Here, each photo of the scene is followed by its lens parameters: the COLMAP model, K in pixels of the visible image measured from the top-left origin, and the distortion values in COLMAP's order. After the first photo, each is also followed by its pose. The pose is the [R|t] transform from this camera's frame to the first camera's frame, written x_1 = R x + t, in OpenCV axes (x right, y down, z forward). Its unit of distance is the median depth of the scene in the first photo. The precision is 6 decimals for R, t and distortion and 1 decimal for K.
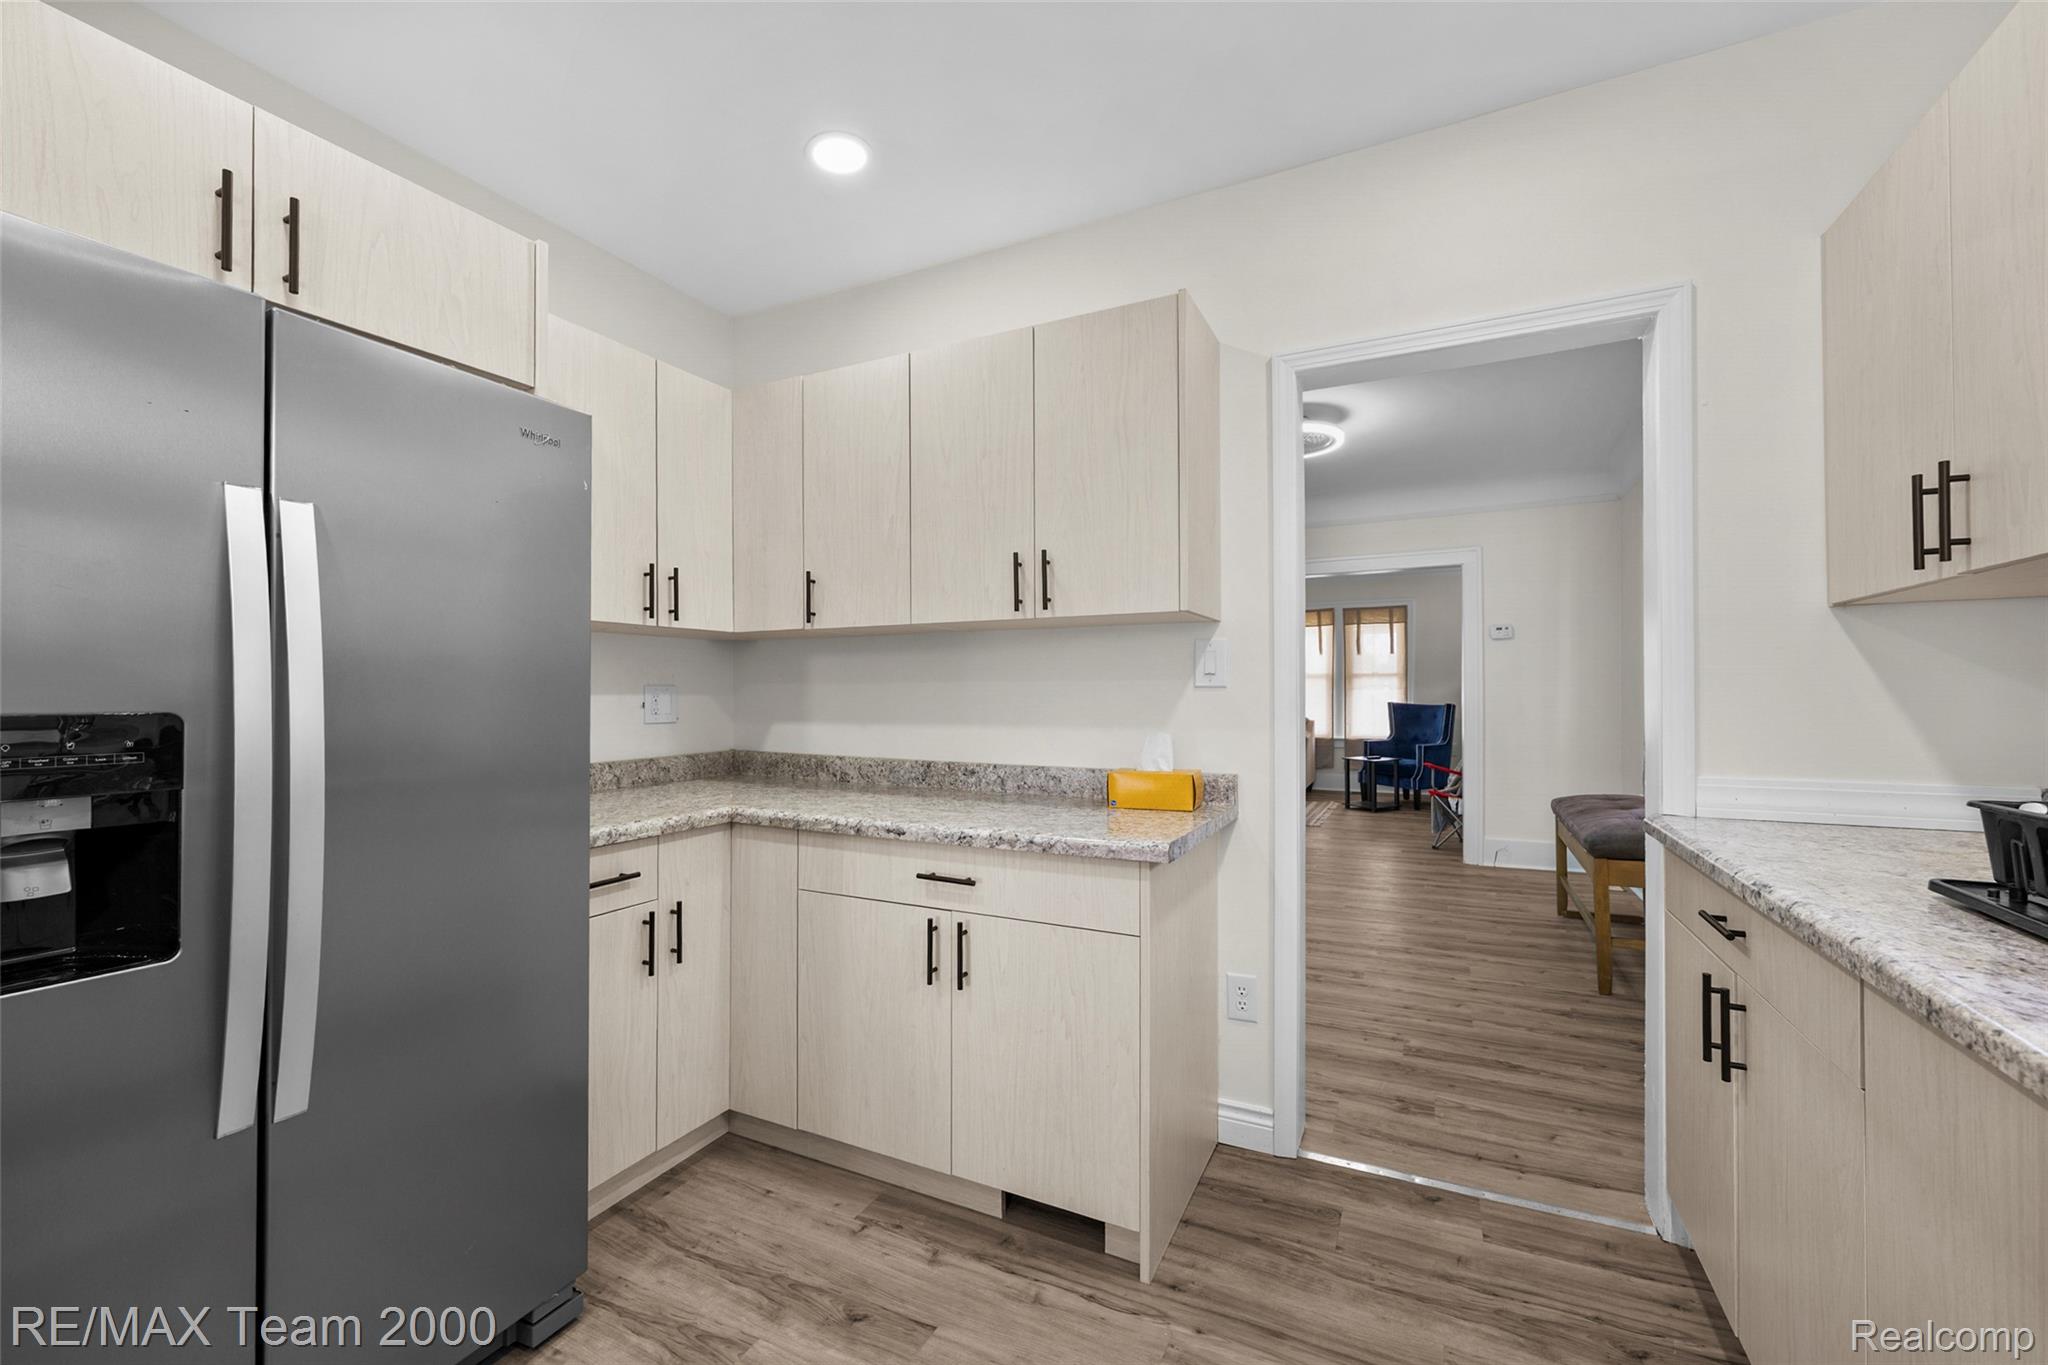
lens RADIAL K [[830.9, 0, 1033.6], [0, 830.9, 677.6], [0, 0, 1]] dist [0.003485, 0.000173]
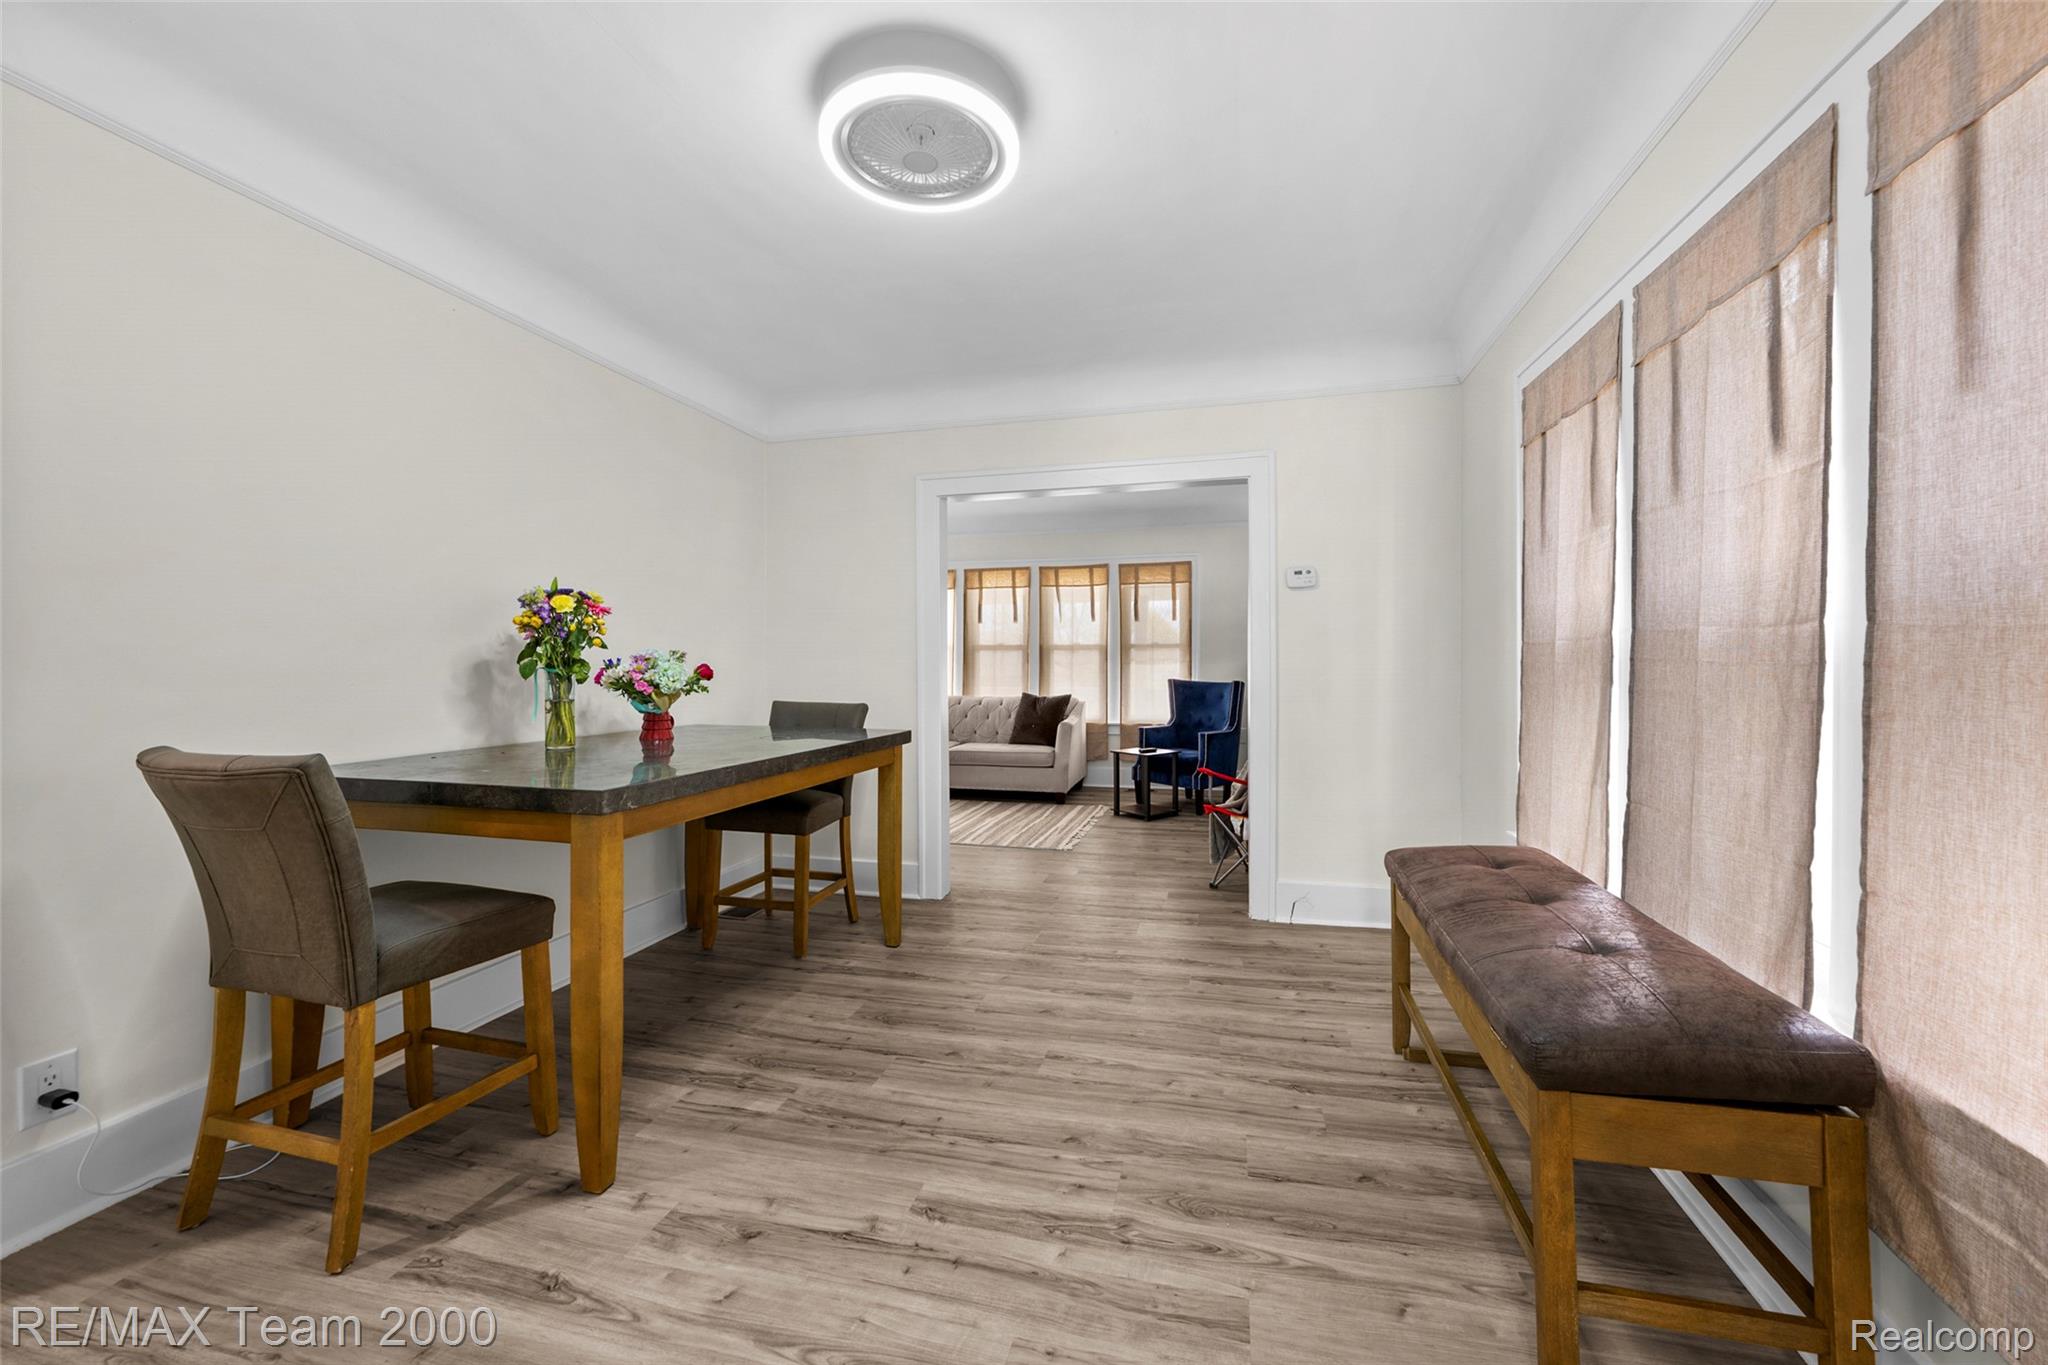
lens RADIAL K [[830.9, 0, 1033.6], [0, 830.9, 677.6], [0, 0, 1]] dist [0.003485, 0.000173]
pose [[0.976696, -0.002851, 0.214607, 0.130310], [-0.003852, 0.999518, 0.030809, 0.003127], [-0.214591, -0.030917, 0.976214, 0.247605]]
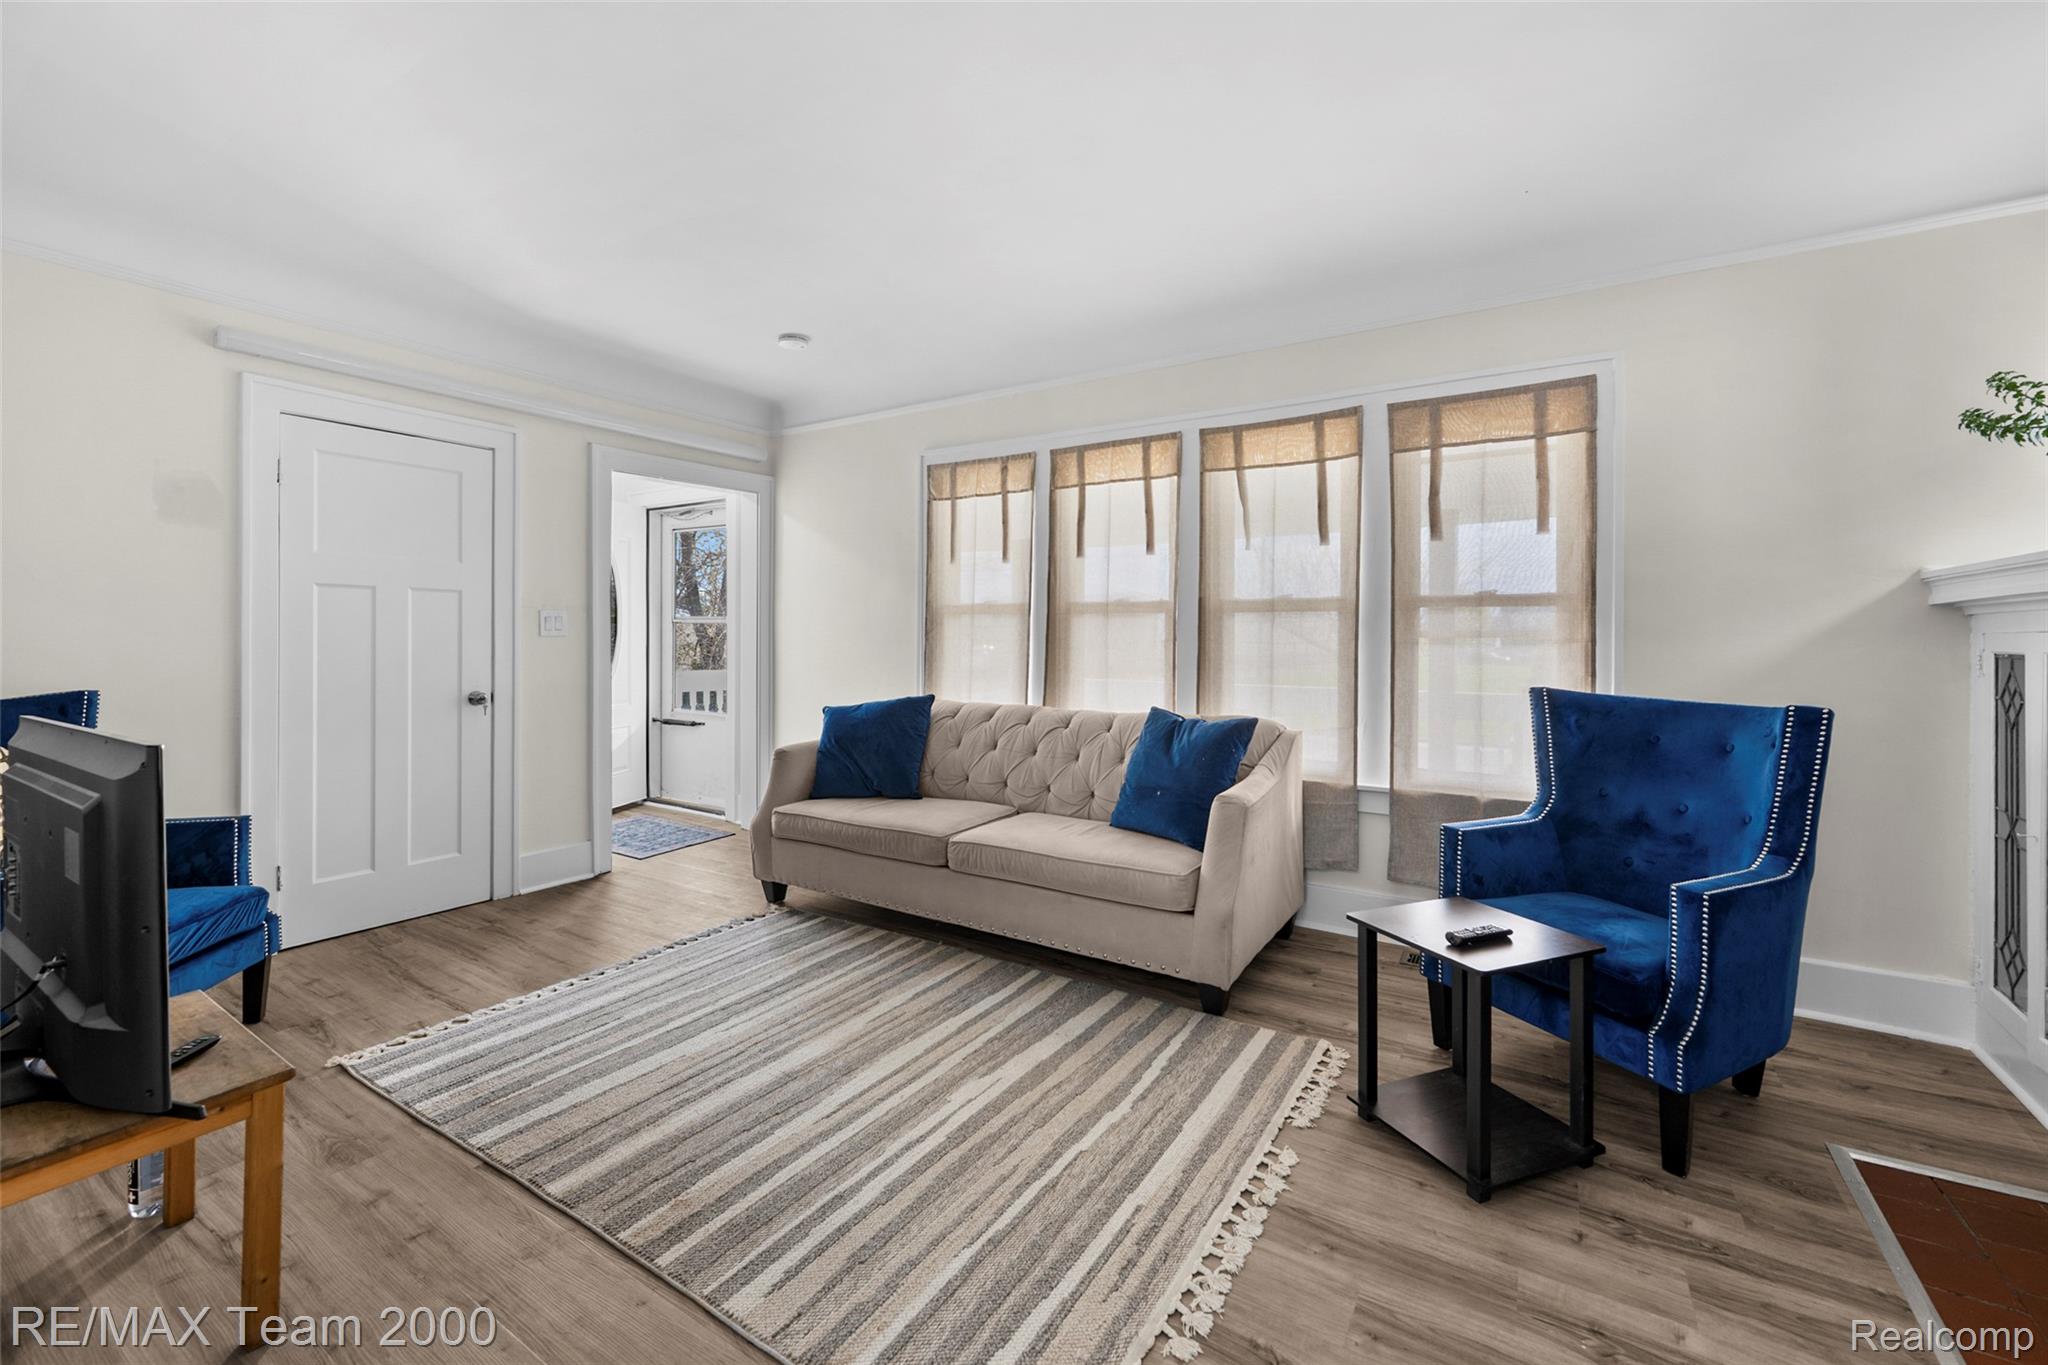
lens RADIAL K [[846.8, 0, 1028.4], [0, 846.8, 632.8], [0, 0, 1]] dist [0.000340, 0.000022]
pose [[0.994688, 0.007615, -0.102657, 0.298382], [-0.006681, 0.999933, 0.009445, 0.008314], [0.102722, -0.008709, 0.994672, 0.729208]]
